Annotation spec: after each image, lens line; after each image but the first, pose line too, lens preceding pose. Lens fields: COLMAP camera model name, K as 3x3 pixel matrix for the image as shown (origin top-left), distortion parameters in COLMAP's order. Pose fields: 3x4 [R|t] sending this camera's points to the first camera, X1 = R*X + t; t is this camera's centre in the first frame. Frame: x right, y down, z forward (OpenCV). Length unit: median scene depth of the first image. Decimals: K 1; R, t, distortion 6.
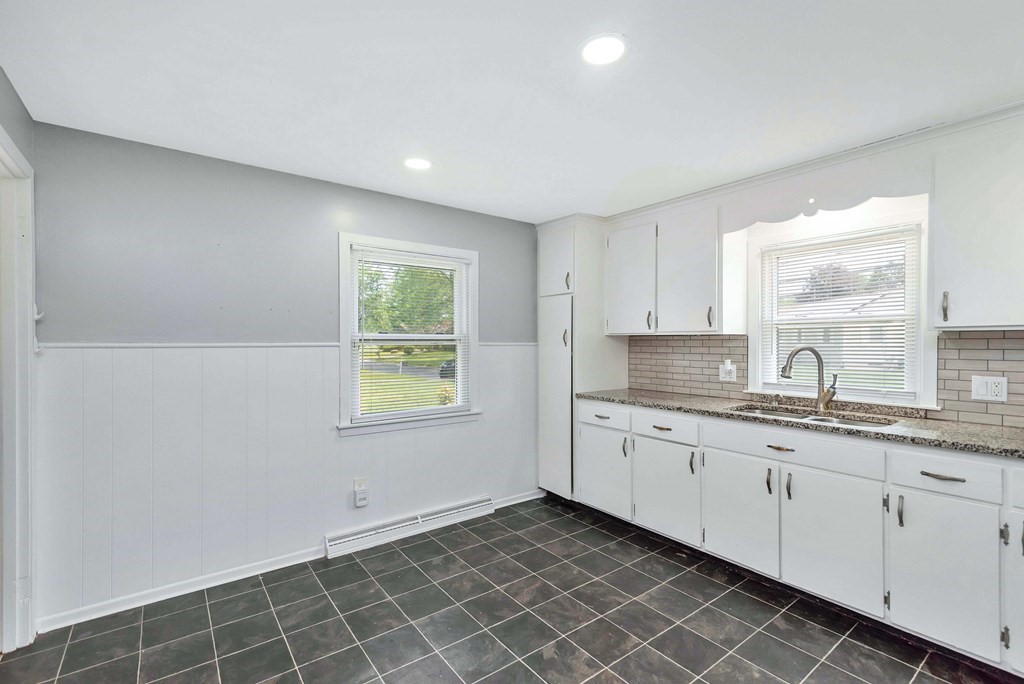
lens RADIAL K [[469.3, 0, 512.9], [0, 469.3, 345.7], [0, 0, 1]] dist [0.011712, -0.002940]
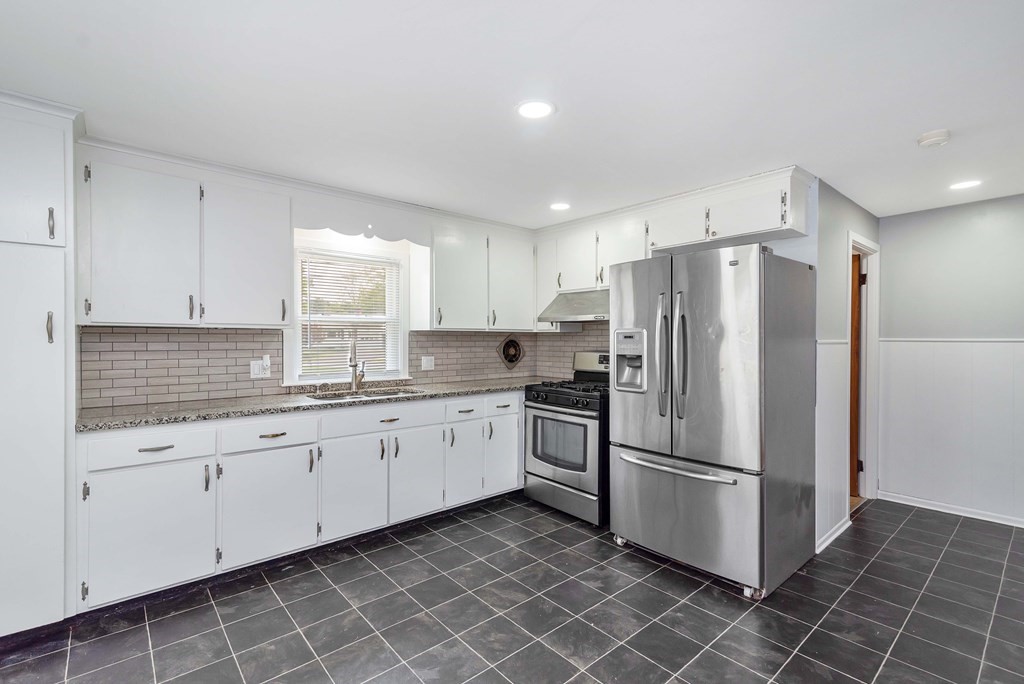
lens RADIAL K [[469.3, 0, 514.9], [0, 469.3, 339.8], [0, 0, 1]] dist [0.011712, -0.002940]
pose [[-0.088190, -0.005288, 0.996090, -0.713184], [0.003821, 0.999977, 0.005647, -0.005768], [-0.996096, 0.004304, -0.088168, 0.762514]]
